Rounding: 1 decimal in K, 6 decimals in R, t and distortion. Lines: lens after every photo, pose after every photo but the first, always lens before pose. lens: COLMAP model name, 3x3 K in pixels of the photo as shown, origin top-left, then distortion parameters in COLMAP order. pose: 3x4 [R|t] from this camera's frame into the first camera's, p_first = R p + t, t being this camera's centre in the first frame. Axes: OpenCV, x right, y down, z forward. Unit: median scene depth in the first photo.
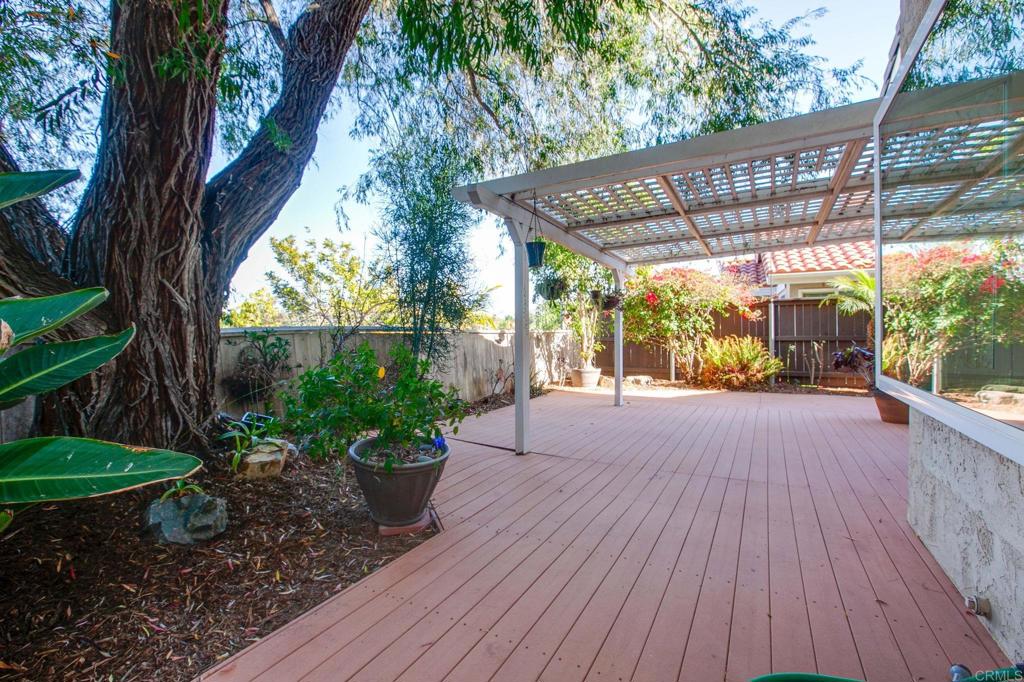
lens RADIAL K [[459.6, 0, 512.1], [0, 459.6, 334.4], [0, 0, 1]] dist [-0.001460, 0.001548]
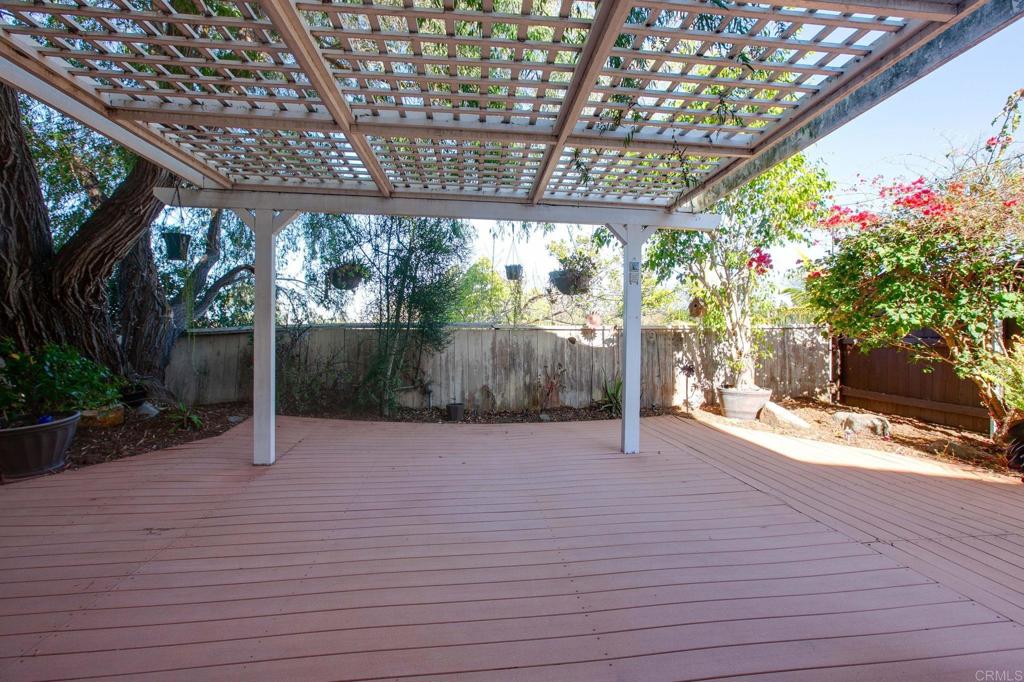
lens RADIAL K [[459.6, 0, 507.2], [0, 459.6, 340.3], [0, 0, 1]] dist [-0.001460, 0.001548]
pose [[0.552359, 0.004445, -0.833595, 0.547825], [0.005740, 0.999942, 0.009135, 0.008830], [0.833587, -0.009831, 0.552301, 0.490749]]
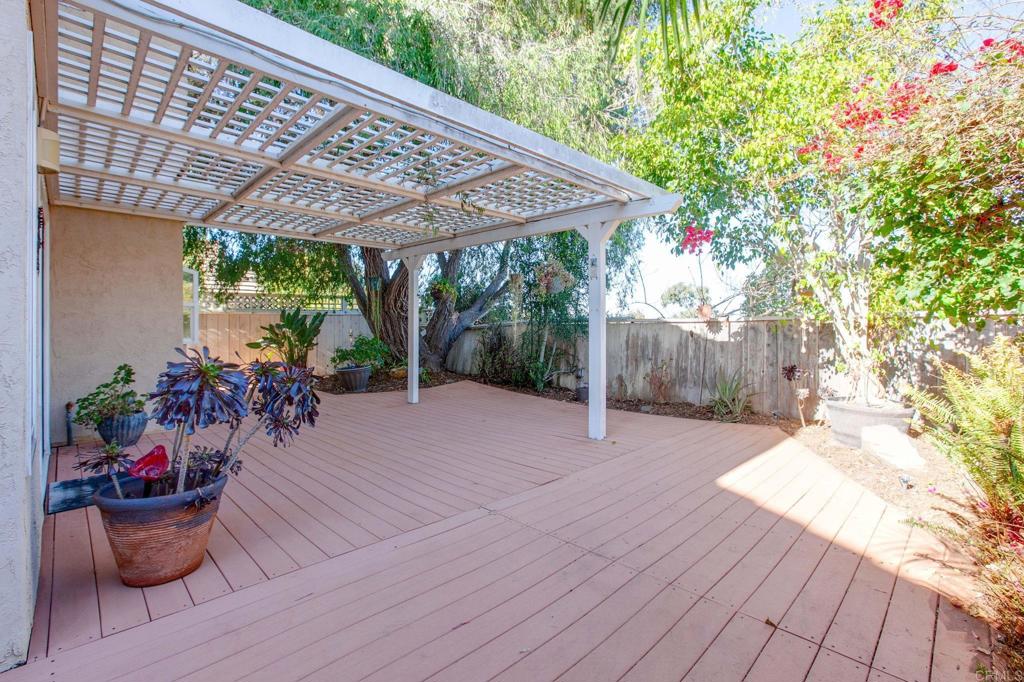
lens RADIAL K [[459.6, 0, 511.8], [0, 459.6, 334.1], [0, 0, 1]] dist [-0.001460, 0.001548]
pose [[-0.280019, 0.010445, -0.959938, 0.744933], [0.007873, 0.999932, 0.008584, 0.008783], [0.959962, -0.005154, -0.280082, 0.933652]]
